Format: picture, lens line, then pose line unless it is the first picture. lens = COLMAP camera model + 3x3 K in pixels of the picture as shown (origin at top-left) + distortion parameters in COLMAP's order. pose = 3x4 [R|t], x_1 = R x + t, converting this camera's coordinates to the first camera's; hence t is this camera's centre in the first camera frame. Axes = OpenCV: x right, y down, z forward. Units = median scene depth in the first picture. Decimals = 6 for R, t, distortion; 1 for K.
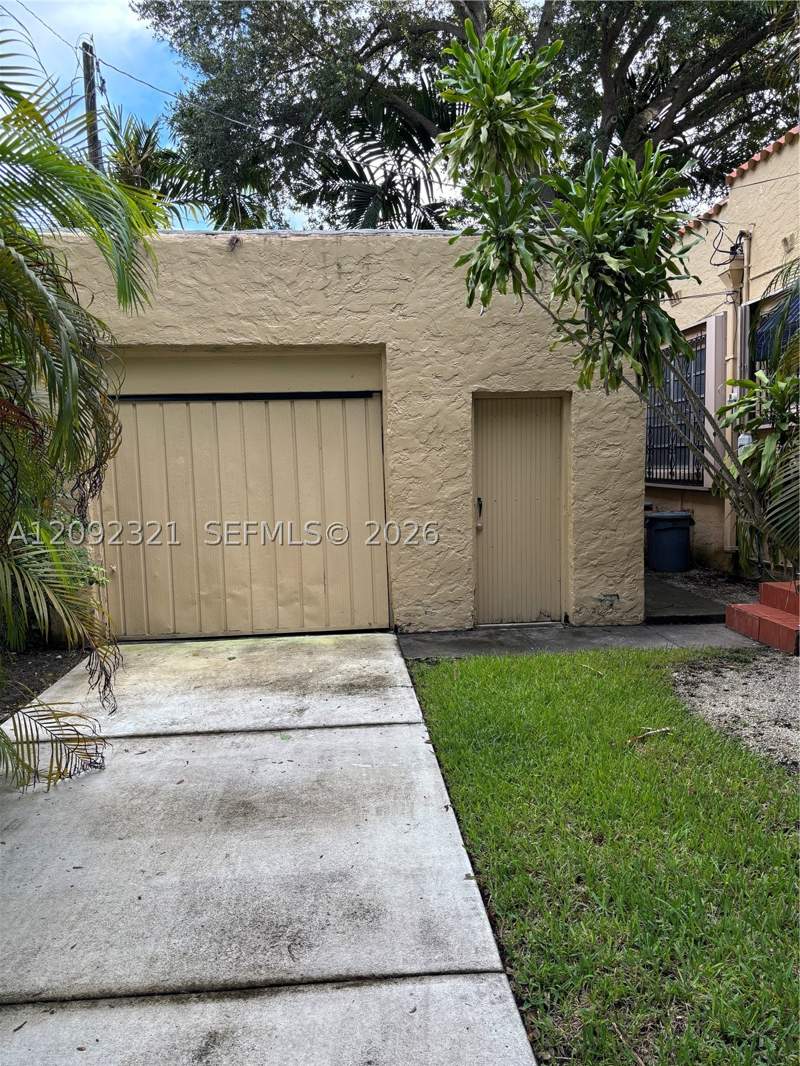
lens RADIAL K [[848.0, 0, 400.0], [0, 848.0, 533.0], [0, 0, 1]] dist [0.055607, -0.073910]
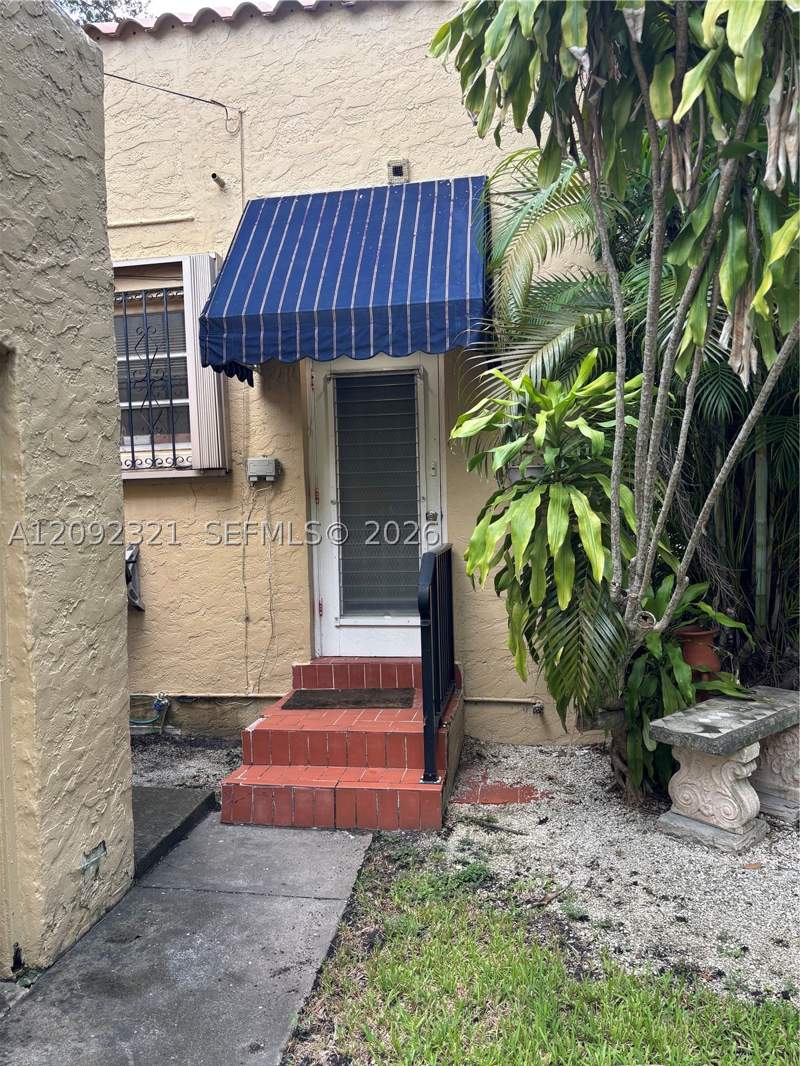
lens RADIAL K [[848.0, 0, 400.0], [0, 848.0, 533.0], [0, 0, 1]] dist [0.055607, -0.073910]
pose [[0.253625, -0.028036, 0.966896, -0.122743], [0.114075, 0.993472, -0.001116, -0.066295], [-0.960553, 0.110581, 0.255168, 0.742823]]
